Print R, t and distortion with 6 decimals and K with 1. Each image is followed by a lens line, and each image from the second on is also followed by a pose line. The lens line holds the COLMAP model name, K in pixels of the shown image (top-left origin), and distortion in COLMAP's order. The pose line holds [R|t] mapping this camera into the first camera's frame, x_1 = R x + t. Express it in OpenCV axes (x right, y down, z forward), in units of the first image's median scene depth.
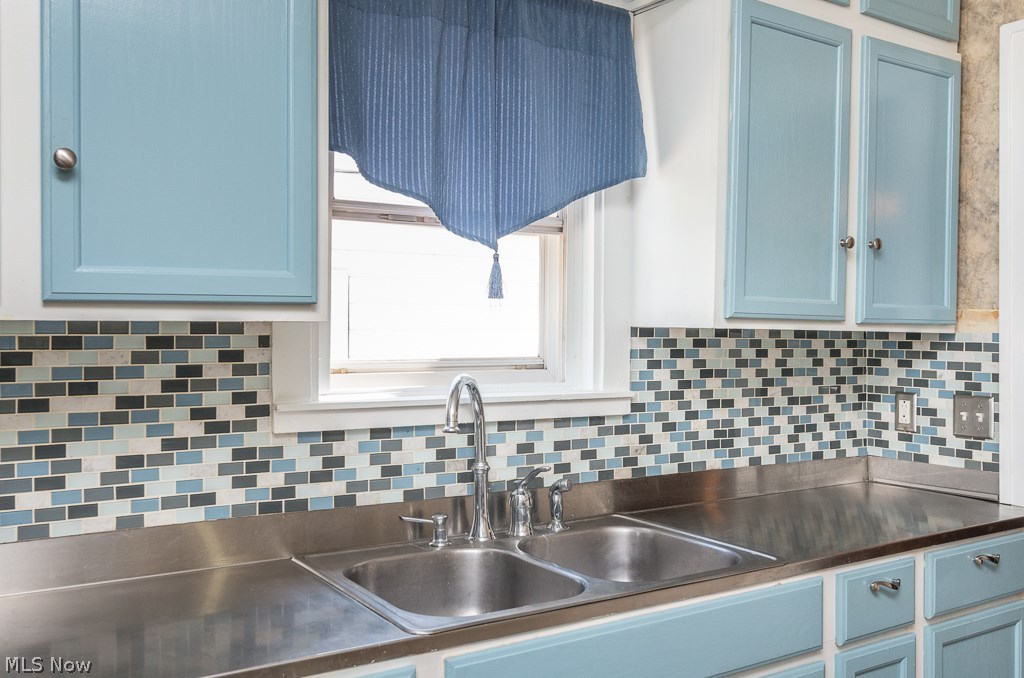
lens RADIAL K [[938.8, 0, 512.0], [0, 938.8, 339.0], [0, 0, 1]] dist [-0.002682, -0.008105]
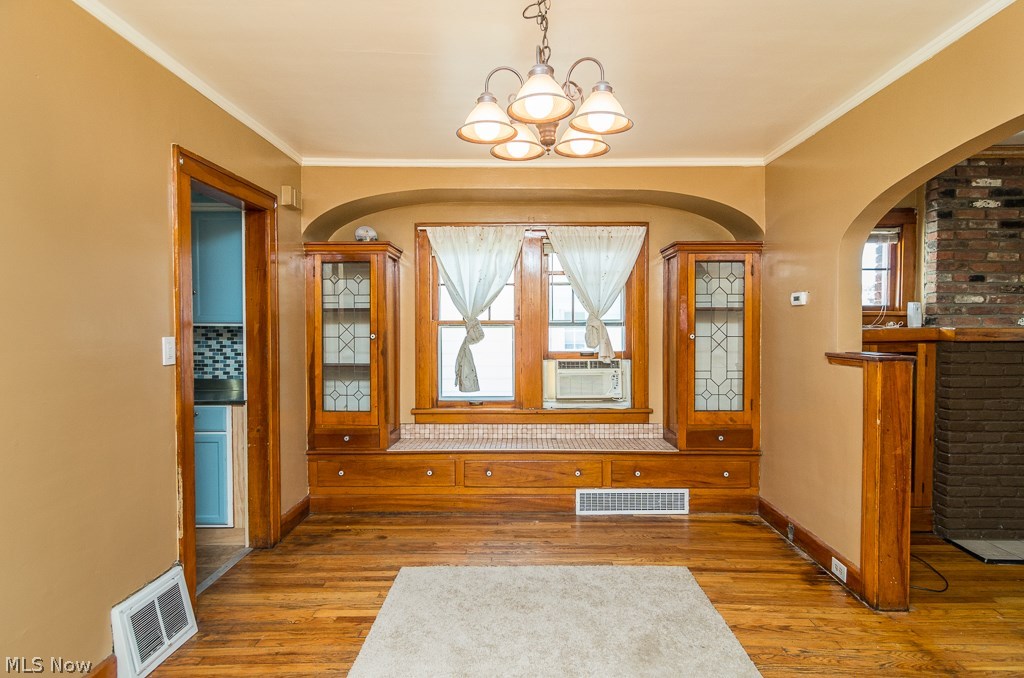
lens RADIAL K [[546.9, 0, 517.9], [0, 546.9, 342.3], [0, 0, 1]] dist [0.002429, 0.000468]
pose [[0.835665, 0.005436, -0.549213, 1.886790], [0.000118, 0.999949, 0.010077, 0.021790], [0.549240, -0.008485, 0.835621, 0.216352]]
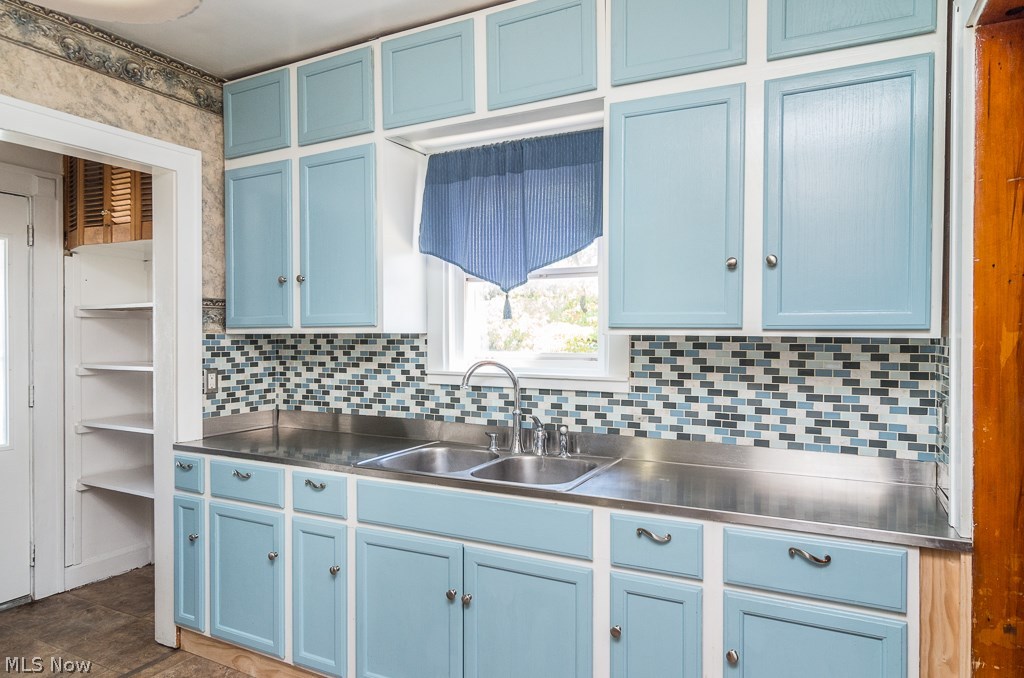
lens RADIAL K [[618.9, 0, 512.0], [0, 618.9, 339.0], [0, 0, 1]] dist [-0.002098, 0.000464]
pose [[0.497406, -0.002147, -0.867515, 0.847278], [-0.009013, 0.999930, -0.007643, 0.003791], [0.867471, 0.011621, 0.497351, 0.335252]]
